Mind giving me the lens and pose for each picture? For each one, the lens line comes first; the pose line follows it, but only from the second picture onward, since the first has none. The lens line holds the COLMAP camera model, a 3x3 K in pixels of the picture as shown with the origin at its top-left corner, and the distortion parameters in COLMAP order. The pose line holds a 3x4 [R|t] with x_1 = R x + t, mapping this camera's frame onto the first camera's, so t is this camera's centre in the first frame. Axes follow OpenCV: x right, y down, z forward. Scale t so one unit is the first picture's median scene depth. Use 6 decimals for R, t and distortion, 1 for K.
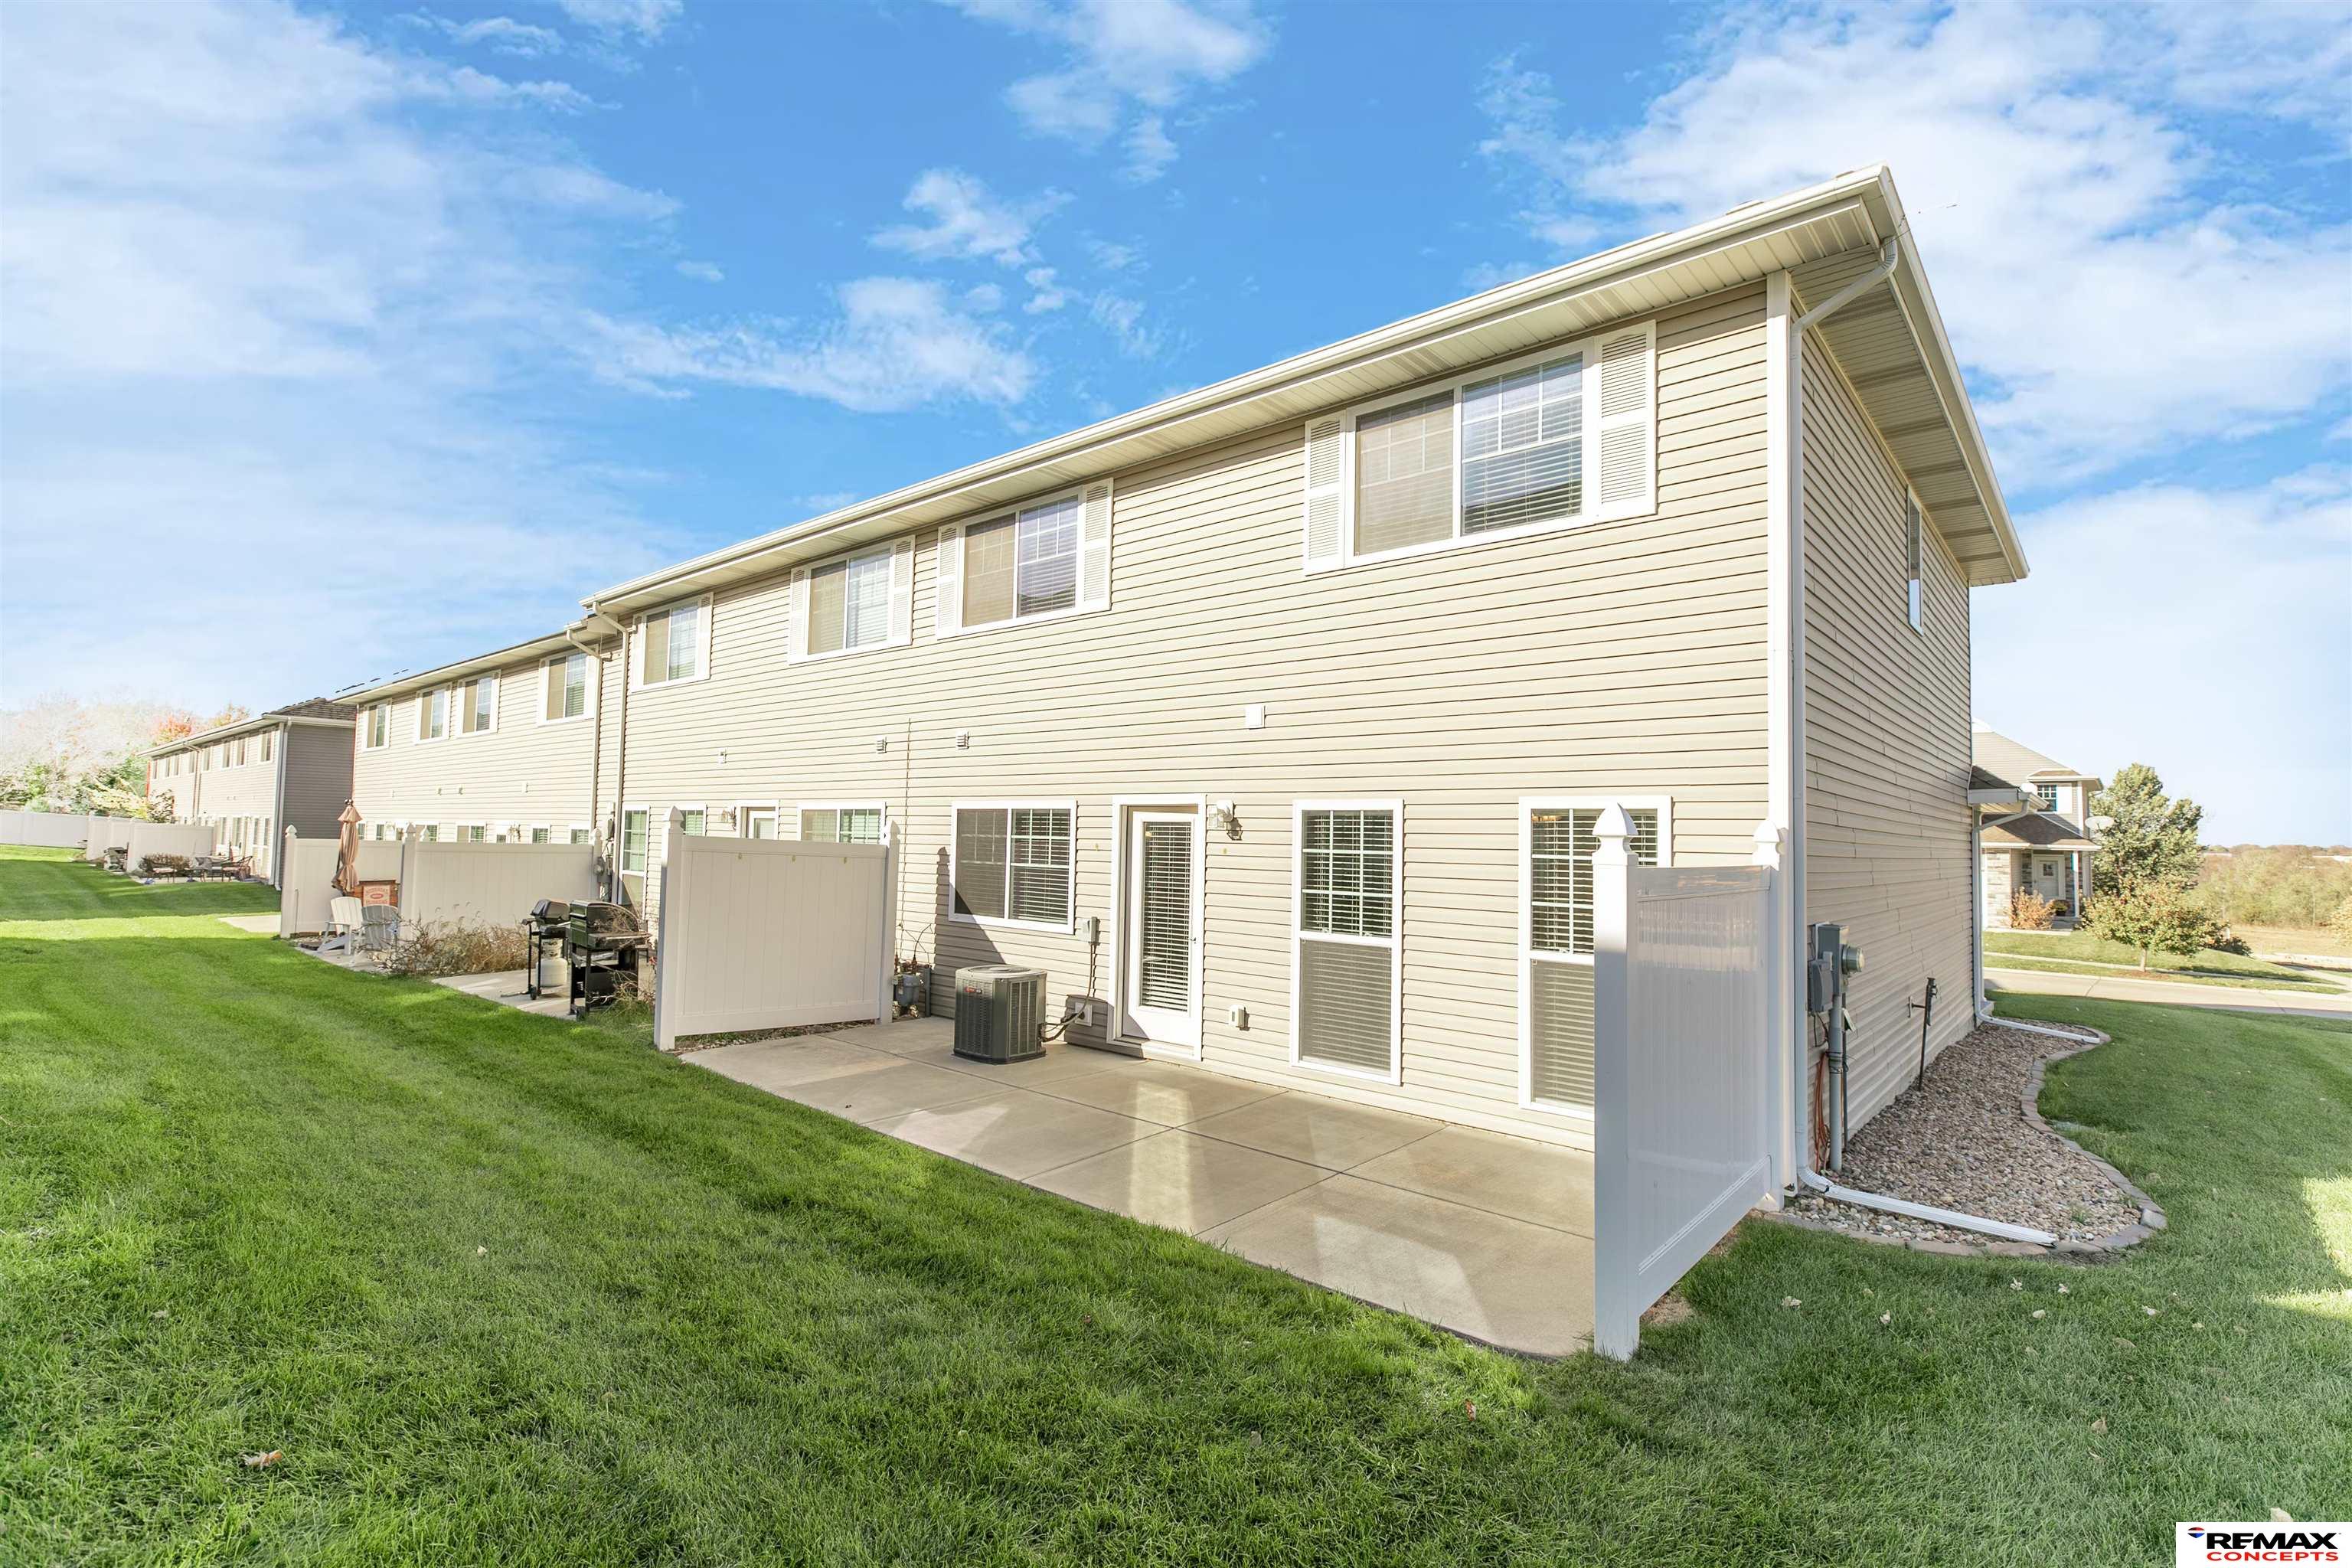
lens RADIAL K [[1078.4, 0, 1176.0], [0, 1078.4, 784.0], [0, 0, 1]] dist [0.001553, -0.000418]
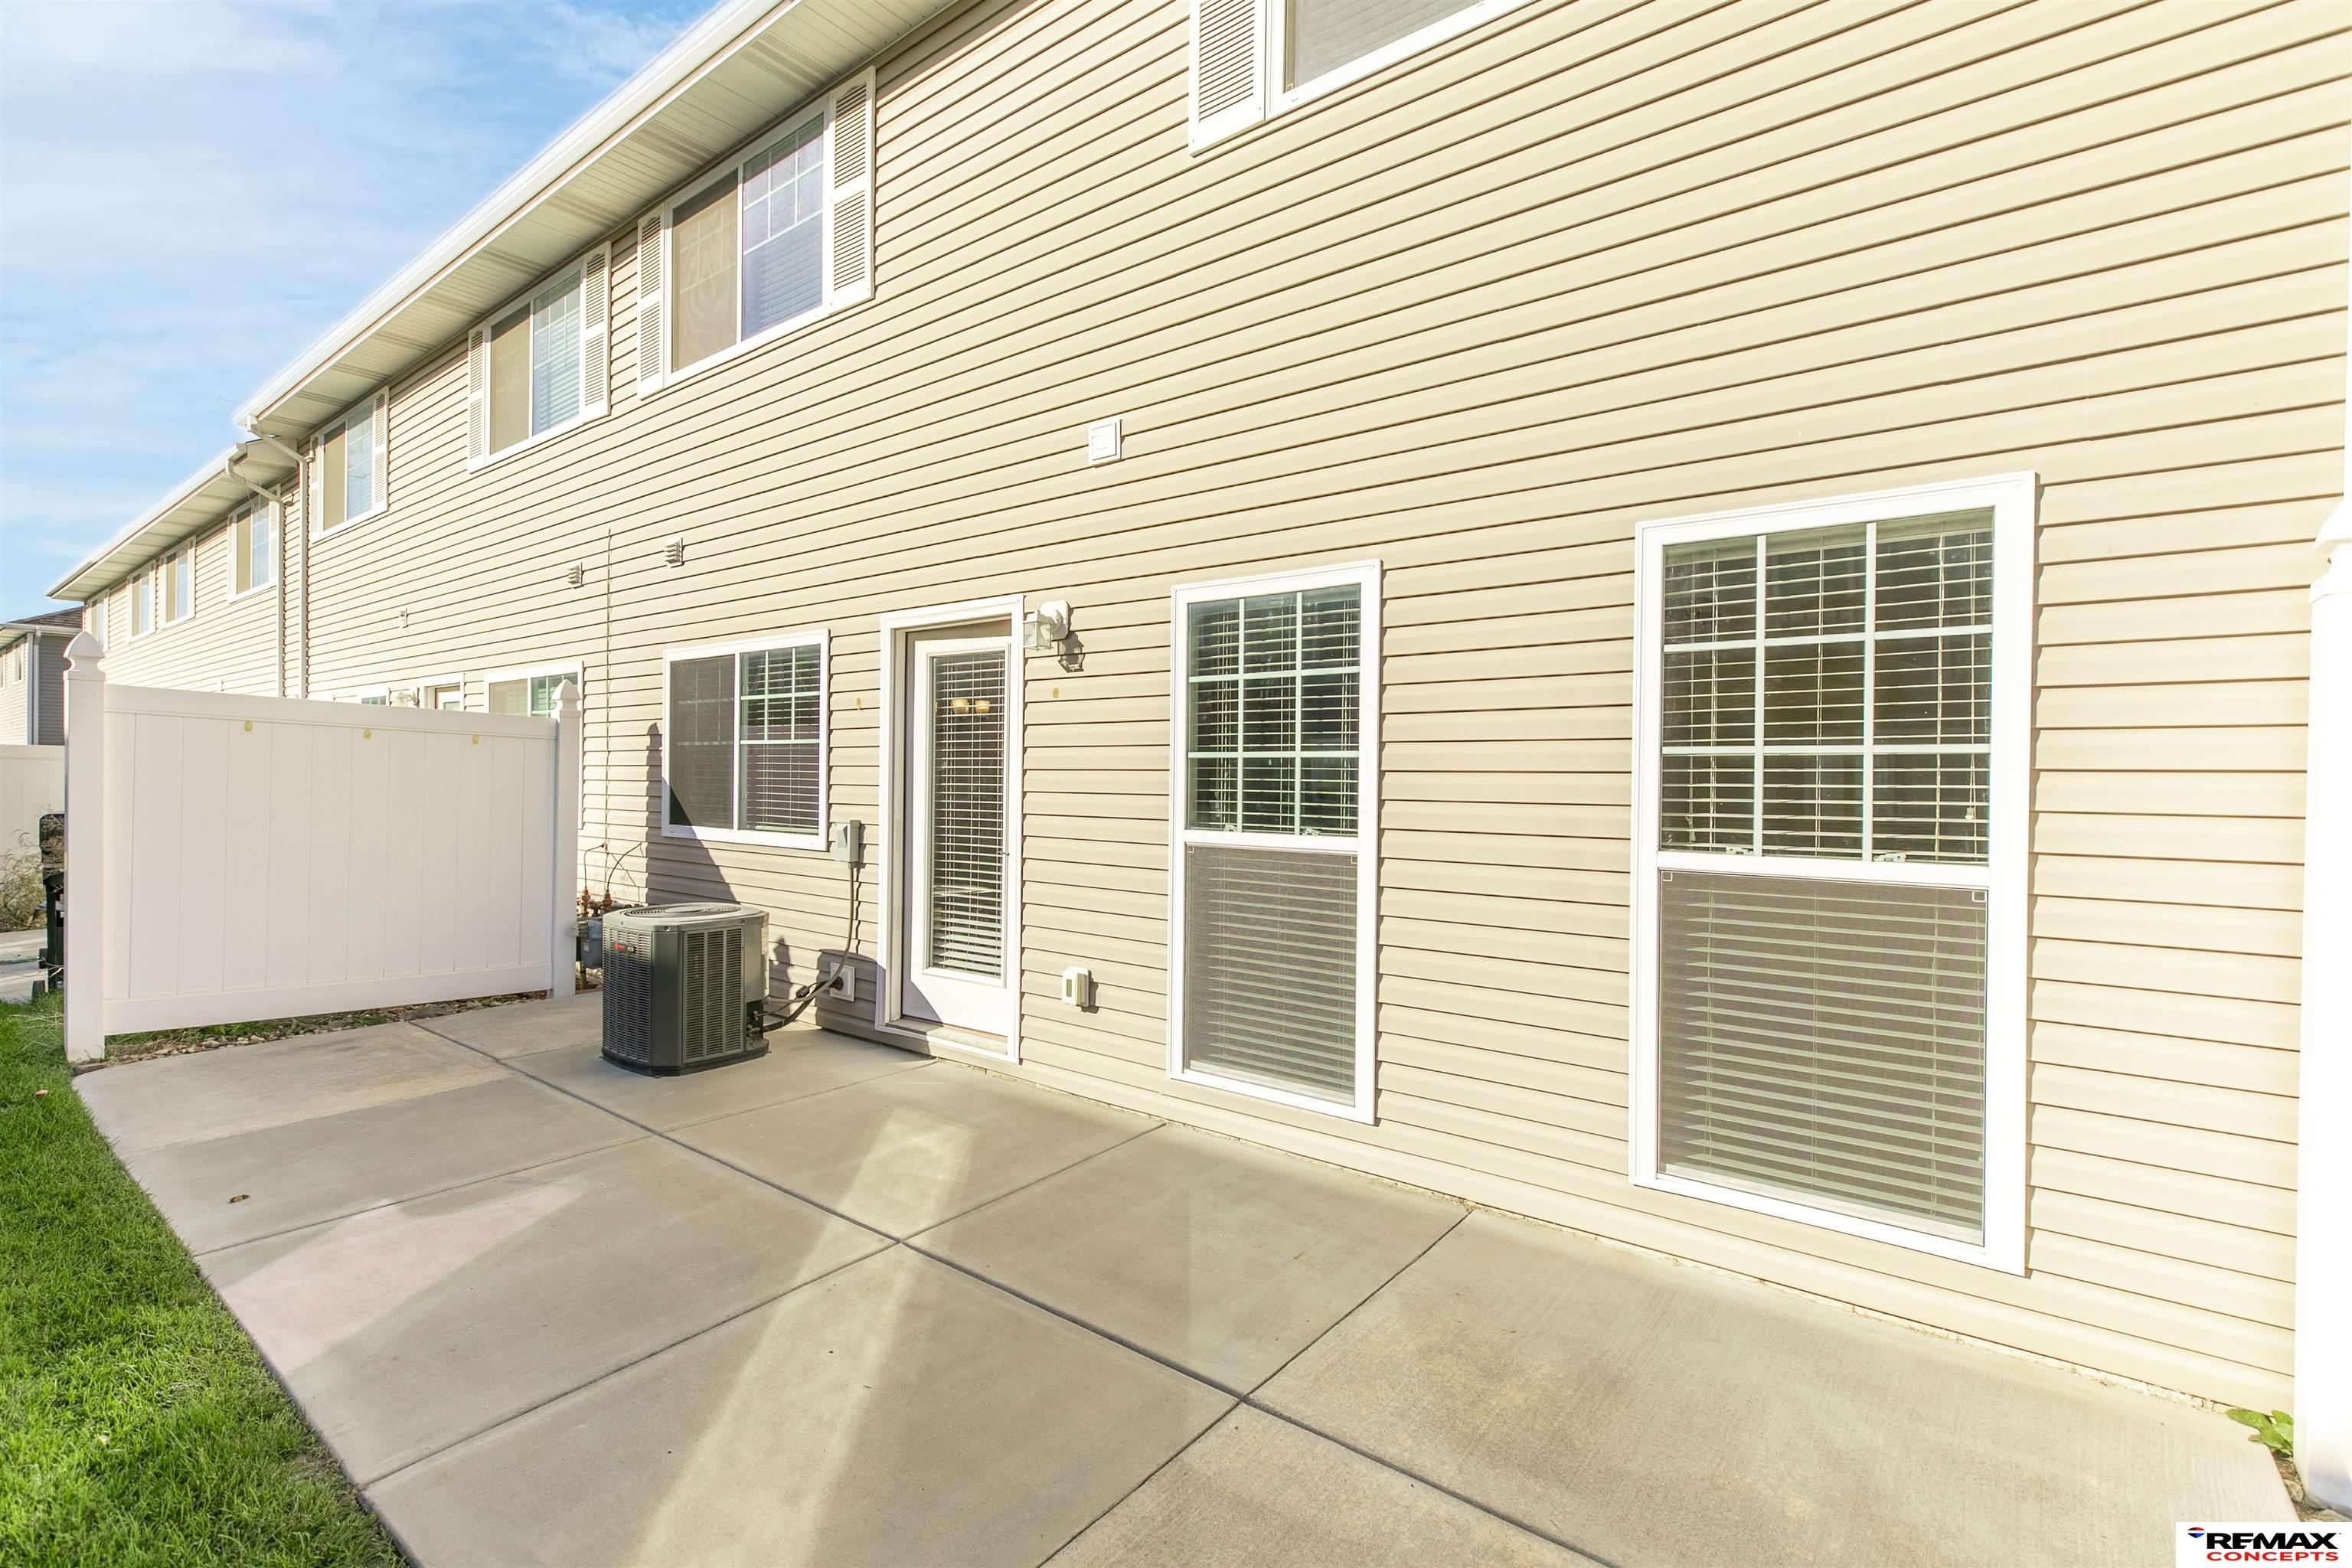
lens RADIAL K [[1065.5, 0, 1178.5], [0, 1065.5, 783.0], [0, 0, 1]] dist [0.005939, -0.000096]
pose [[0.998385, -0.009226, 0.056063, 0.077580], [0.006125, 0.998455, 0.055226, 0.078667], [-0.056486, -0.054794, 0.996899, 0.445746]]
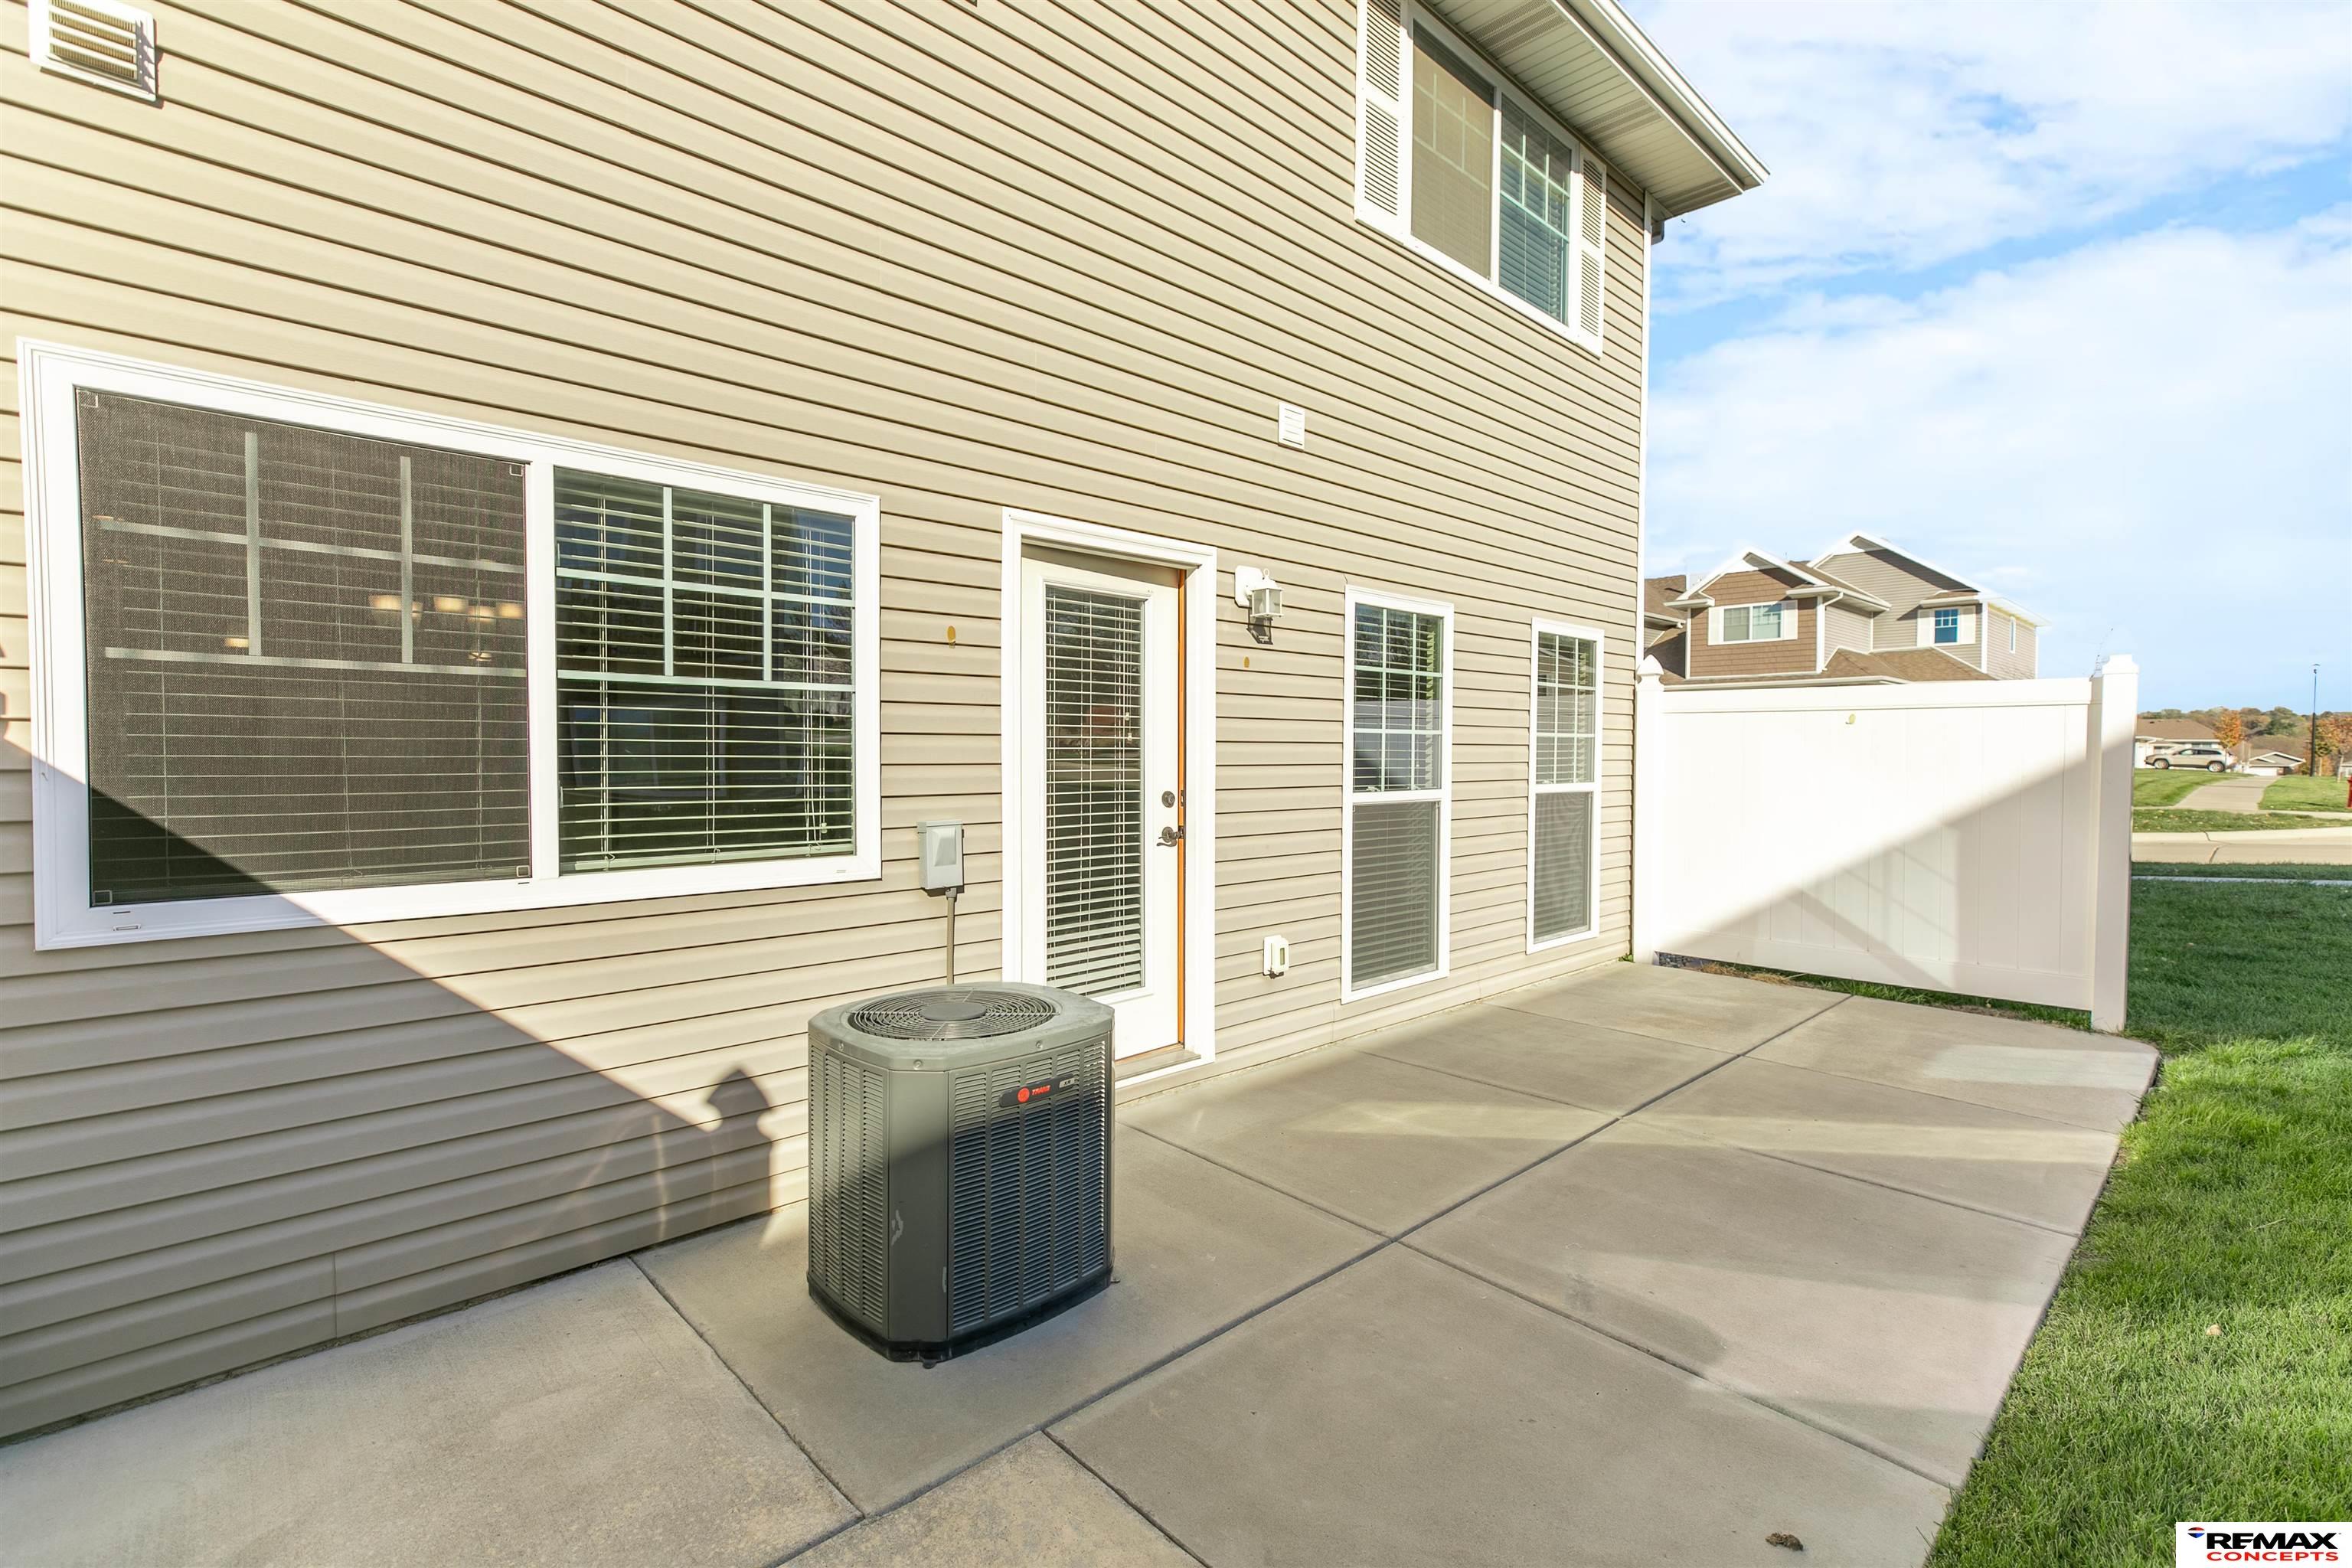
lens RADIAL K [[1065.5, 0, 1178.5], [0, 1065.5, 783.0], [0, 0, 1]] dist [0.005939, -0.000096]
pose [[0.084739, -0.049438, 0.995176, -0.490976], [-0.051172, 0.997234, 0.053898, 0.095317], [-0.995088, -0.055492, 0.081975, 0.988731]]
